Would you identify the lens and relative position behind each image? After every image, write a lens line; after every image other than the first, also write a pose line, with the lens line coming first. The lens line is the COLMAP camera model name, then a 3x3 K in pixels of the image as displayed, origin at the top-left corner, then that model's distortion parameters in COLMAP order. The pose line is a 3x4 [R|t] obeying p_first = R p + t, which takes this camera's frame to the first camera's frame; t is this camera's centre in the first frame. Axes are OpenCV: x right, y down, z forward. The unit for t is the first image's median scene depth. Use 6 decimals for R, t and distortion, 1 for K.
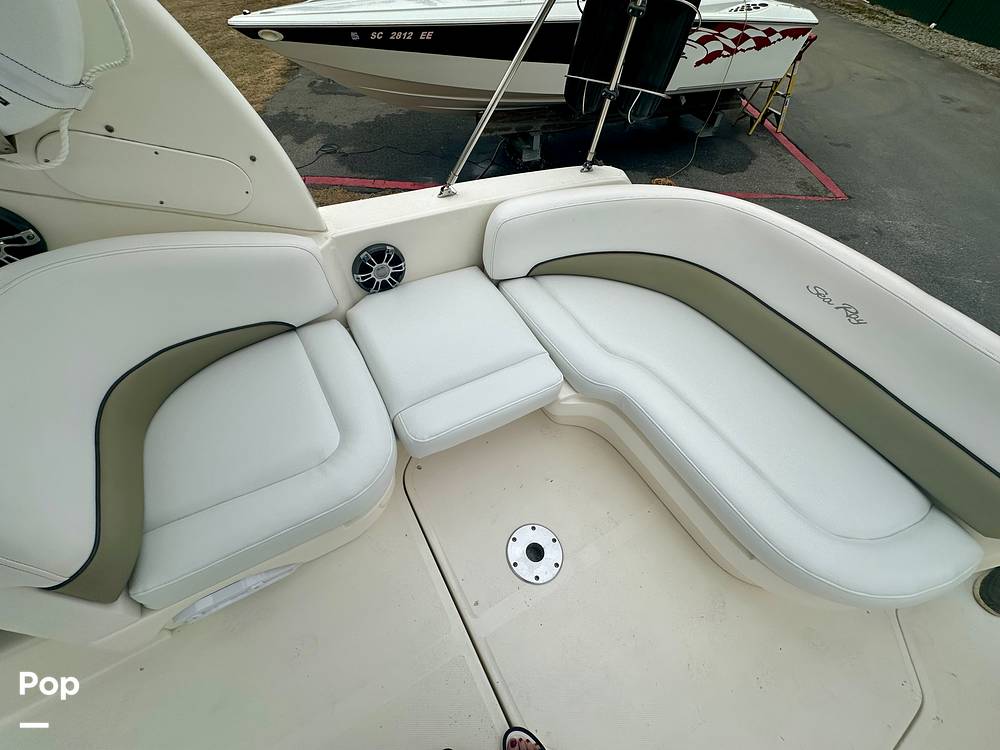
lens RADIAL K [[401.8, 0, 499.4], [0, 401.8, 382.3], [0, 0, 1]] dist [-0.001181, -0.000480]
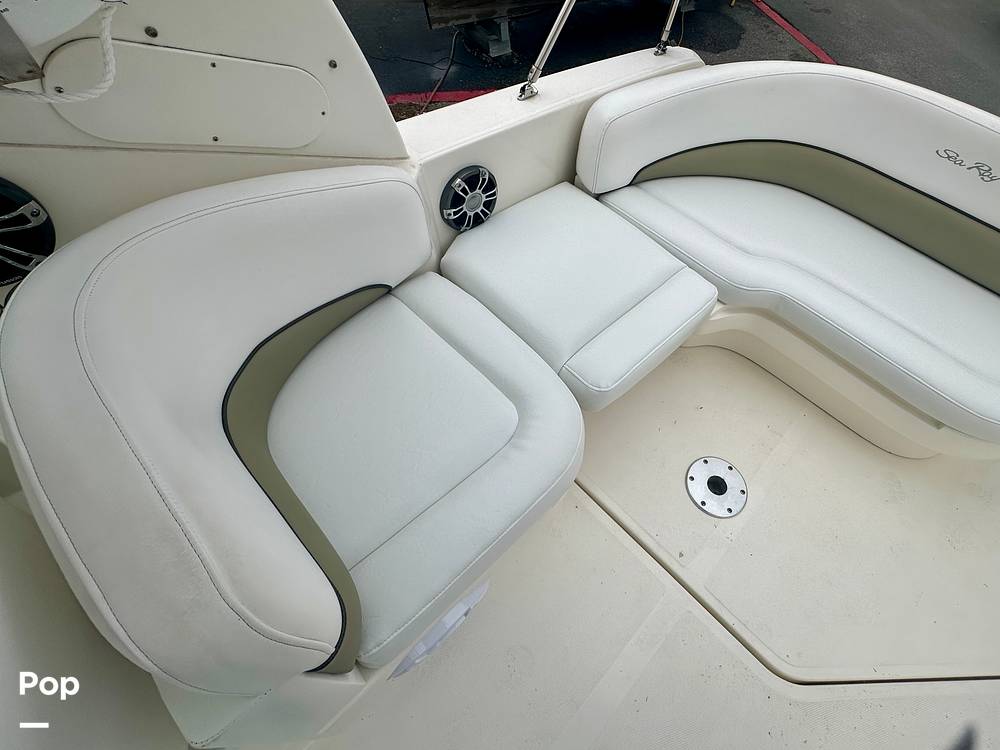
lens RADIAL K [[481.4, 0, 498.9], [0, 481.4, 369.2], [0, 0, 1]] dist [-0.004499, 0.001738]
pose [[0.956700, -0.210822, 0.200698, -0.513392], [0.197843, 0.976722, 0.082900, -0.021862], [-0.213503, -0.039604, 0.976139, 0.047445]]
